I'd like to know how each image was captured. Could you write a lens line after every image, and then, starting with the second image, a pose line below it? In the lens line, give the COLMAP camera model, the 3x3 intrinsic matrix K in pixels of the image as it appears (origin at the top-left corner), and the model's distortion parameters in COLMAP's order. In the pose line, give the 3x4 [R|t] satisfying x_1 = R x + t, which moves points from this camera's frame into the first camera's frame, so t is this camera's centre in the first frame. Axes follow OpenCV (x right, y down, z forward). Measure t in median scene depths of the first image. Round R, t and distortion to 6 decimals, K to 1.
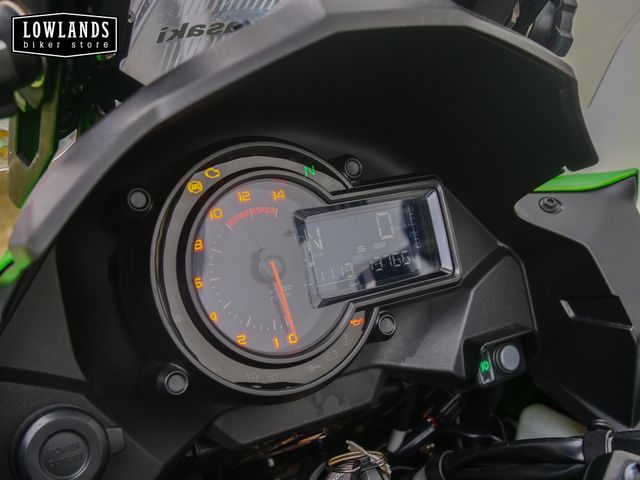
lens RADIAL K [[739.1, 0, 320.0], [0, 739.1, 240.0], [0, 0, 1]] dist [-0.022377, 0.017775]
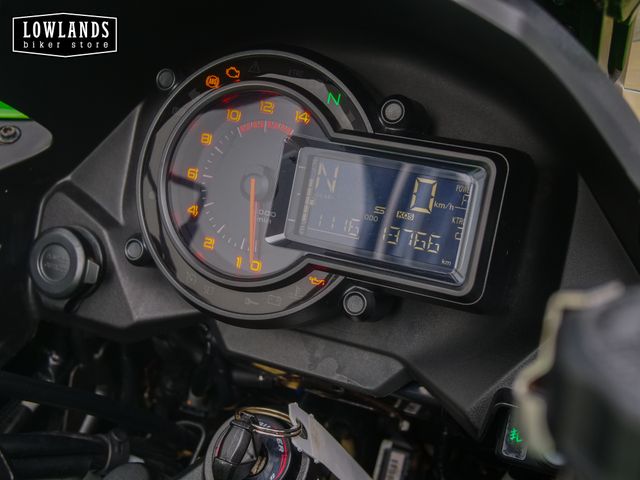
lens RADIAL K [[739.1, 0, 320.0], [0, 739.1, 240.0], [0, 0, 1]] dist [-0.022377, 0.017775]
pose [[0.585105, 0.366104, -0.723616, 0.665596], [-0.296181, 0.927130, 0.229581, -0.134957], [0.754937, 0.079992, 0.650901, 0.442470]]
